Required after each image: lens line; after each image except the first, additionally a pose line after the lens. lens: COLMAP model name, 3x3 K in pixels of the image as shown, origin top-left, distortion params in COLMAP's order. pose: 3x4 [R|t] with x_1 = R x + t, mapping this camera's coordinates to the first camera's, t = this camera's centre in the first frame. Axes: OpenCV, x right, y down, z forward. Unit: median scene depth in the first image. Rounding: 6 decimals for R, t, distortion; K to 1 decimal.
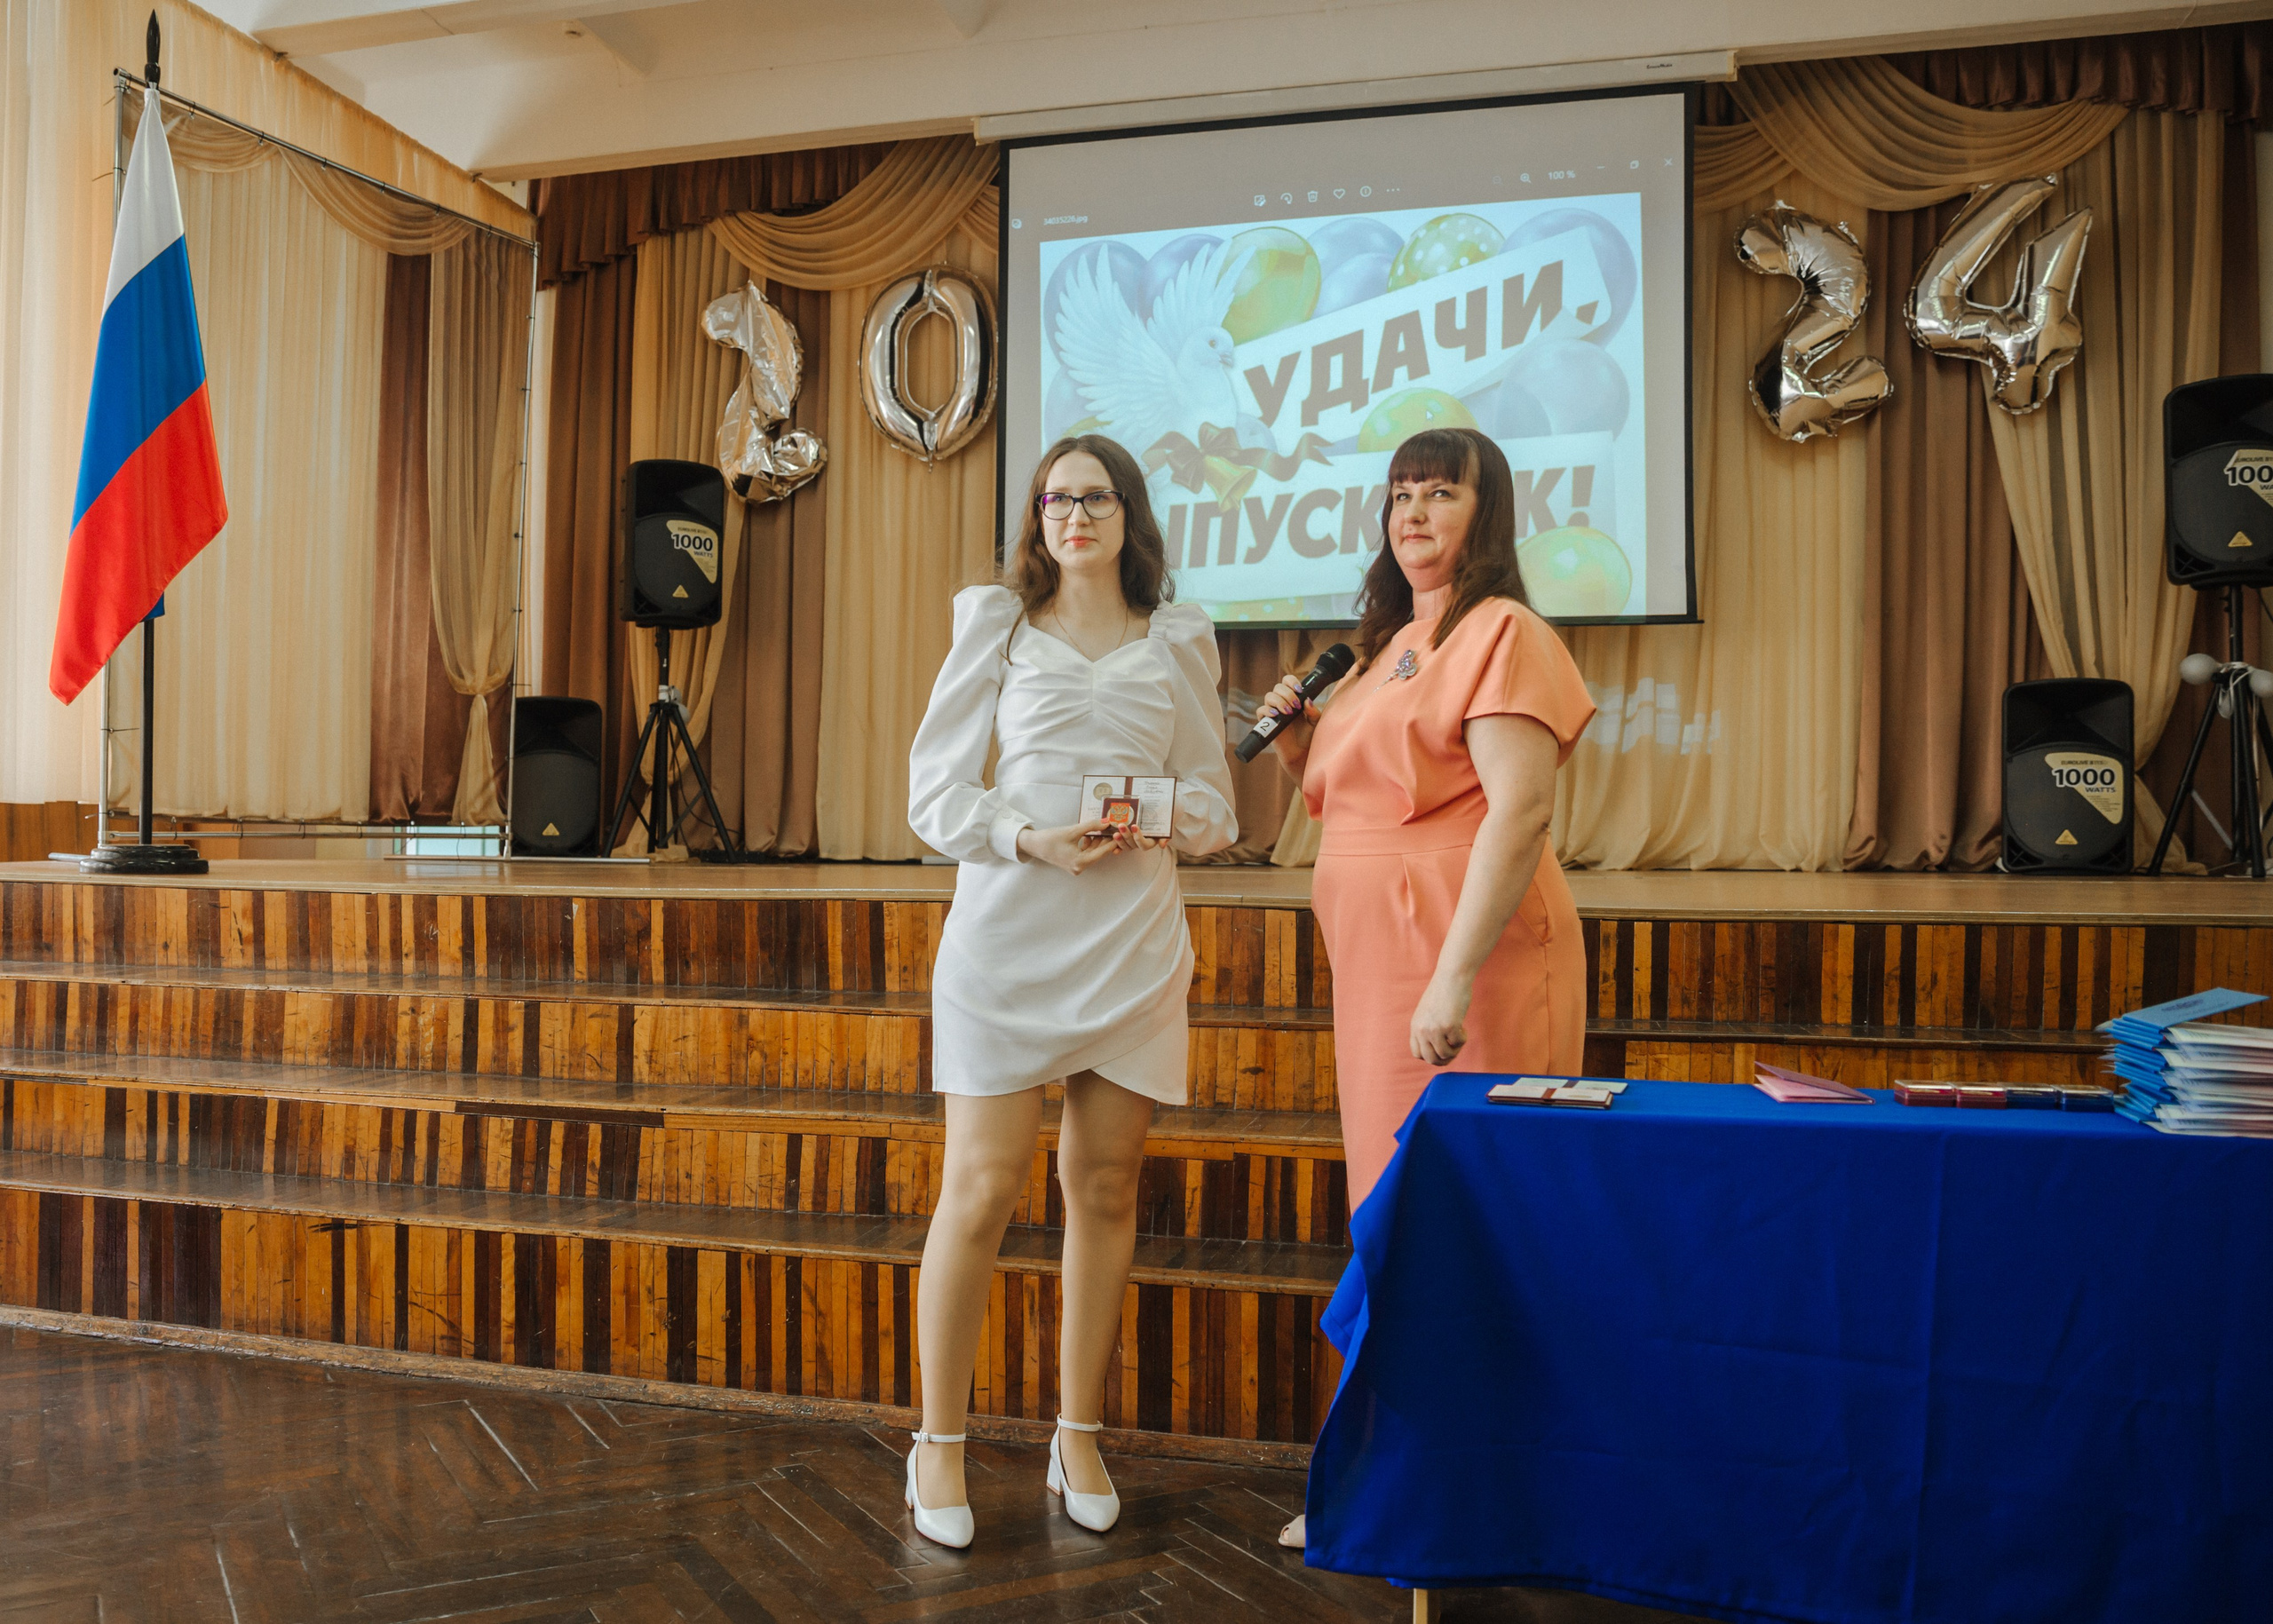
lens RADIAL K [[1880.2, 0, 1017.1], [0, 1880.2, 819.7], [0, 0, 1]] dist [-0.109807, 0.079533]
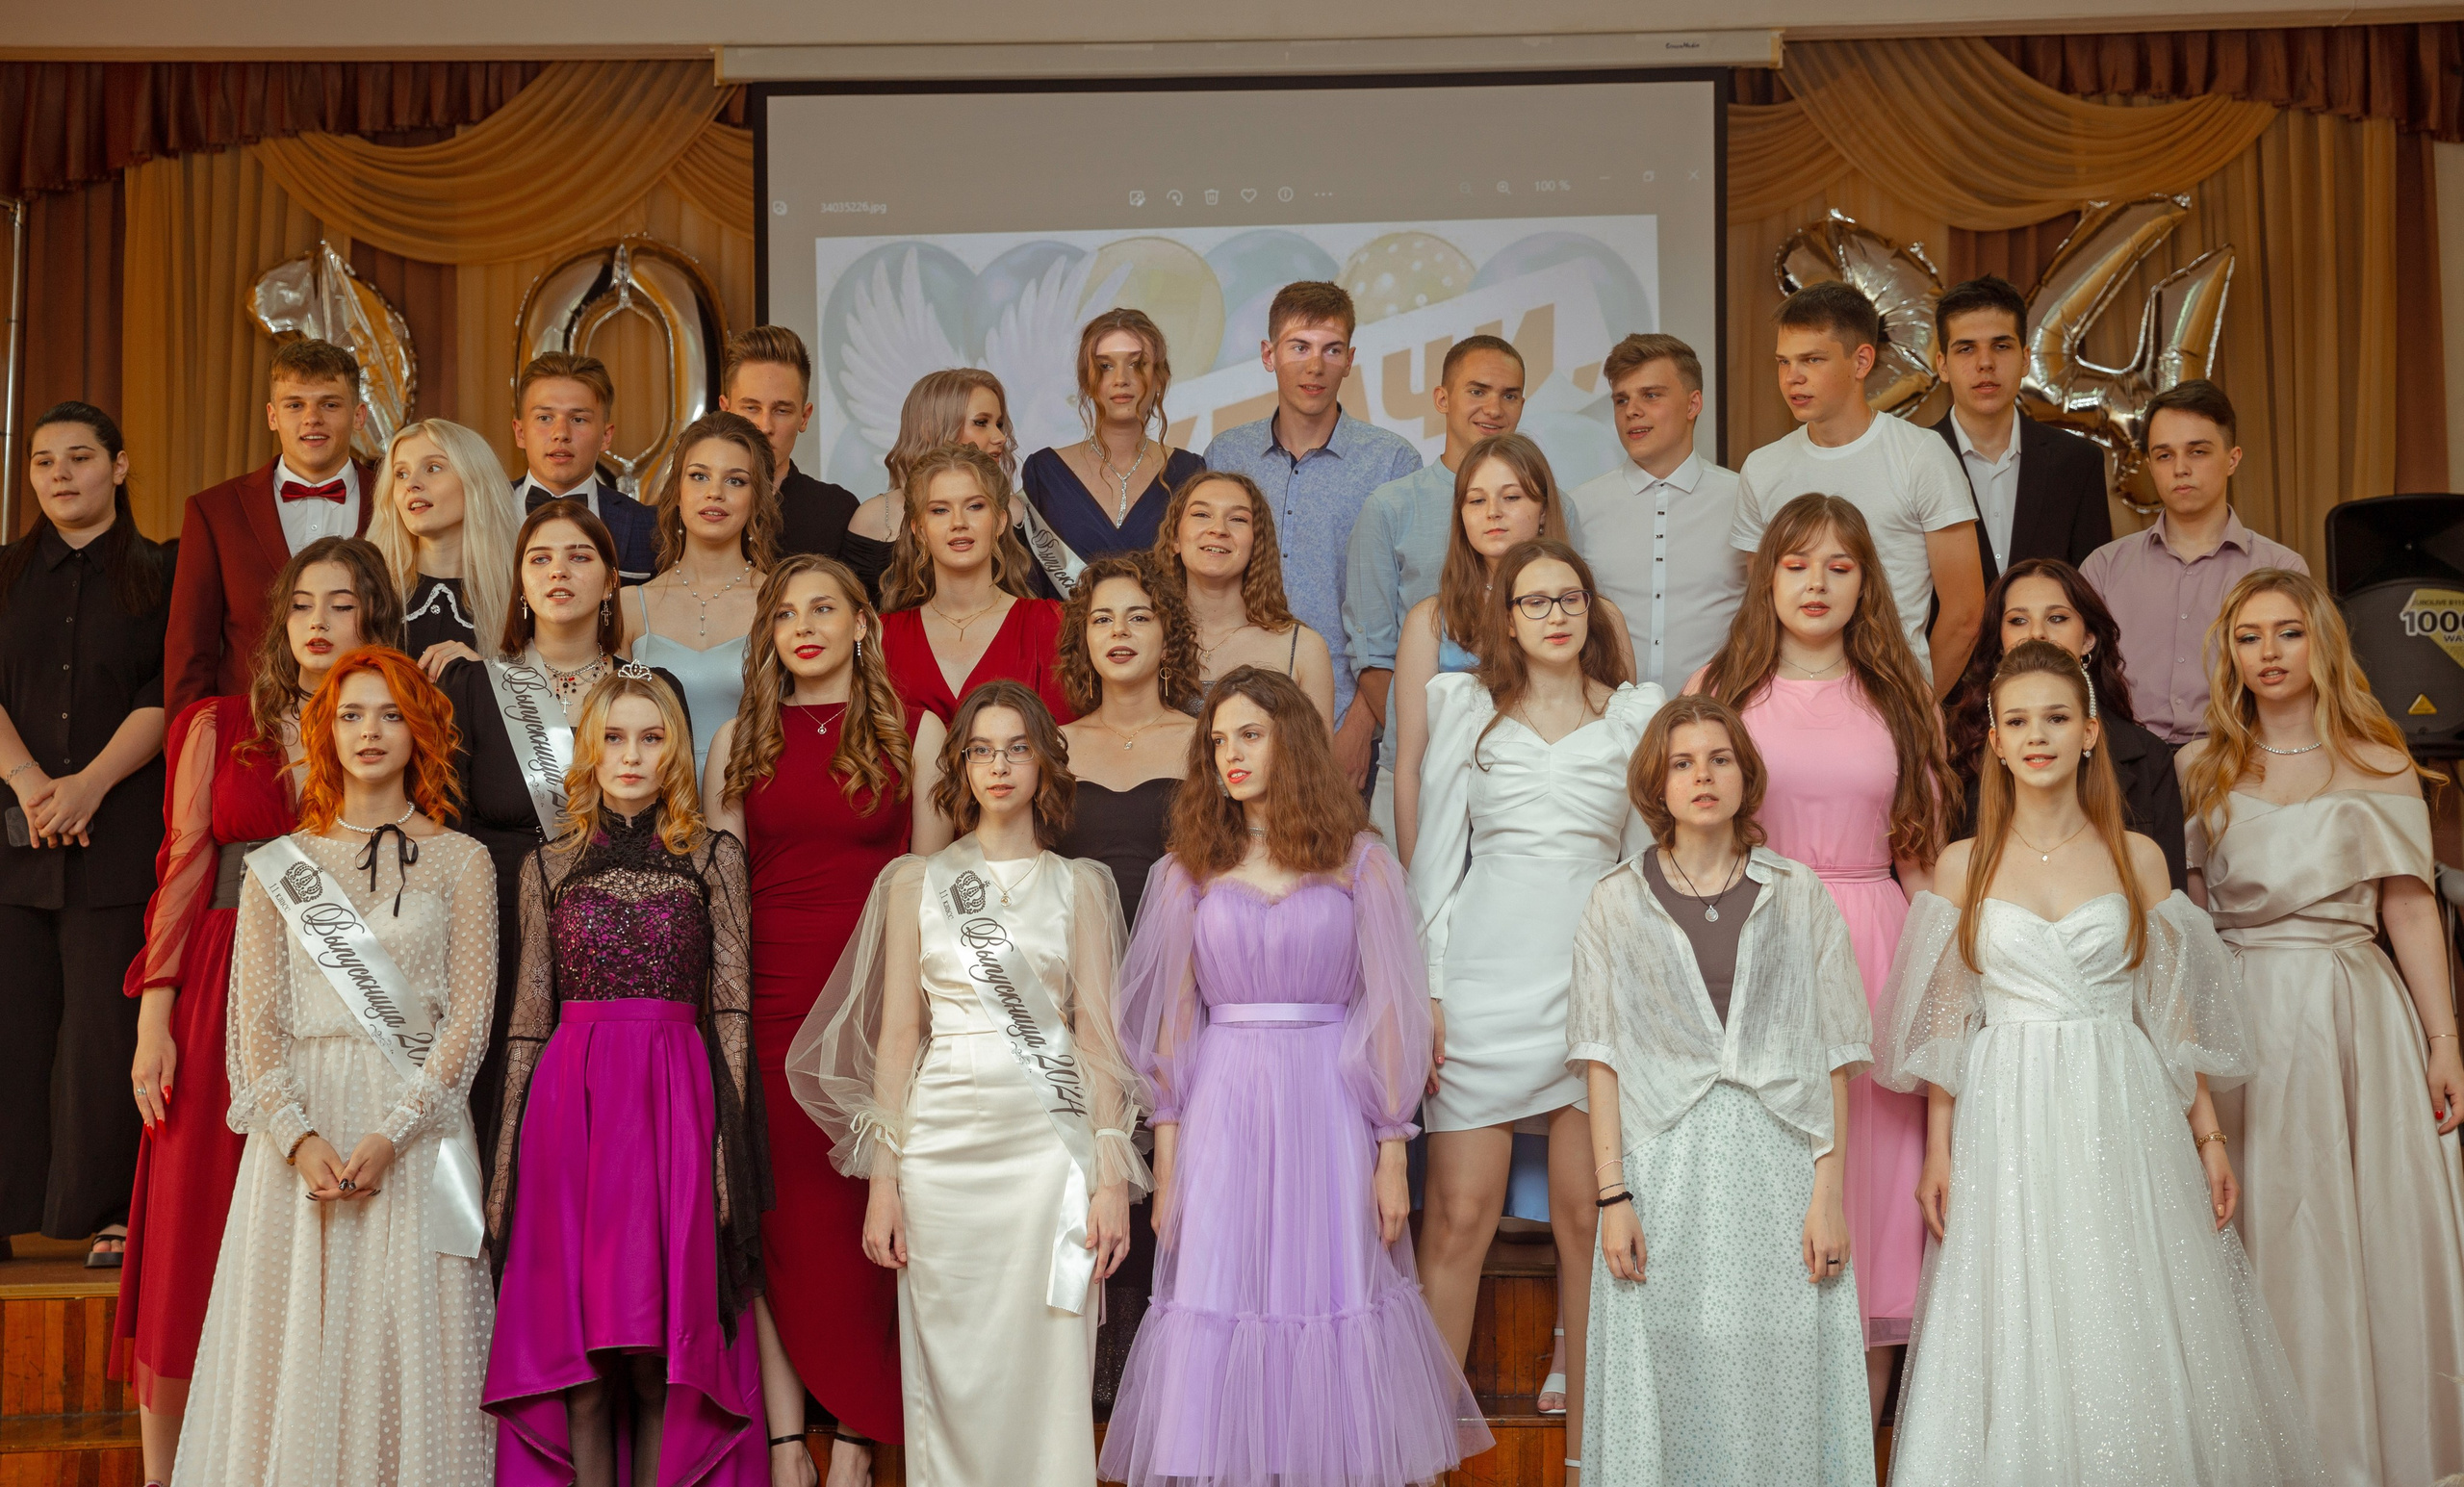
lens RADIAL K [[3492.6, 0, 1231.6], [0, 3492.6, 690.8], [0, 0, 1]] dist [0.190182, -0.417758]
pose [[0.968560, -0.003110, 0.248762, -0.176329], [0.016855, 0.998445, -0.053142, -0.078635], [-0.248210, 0.055664, 0.967106, -0.305810]]
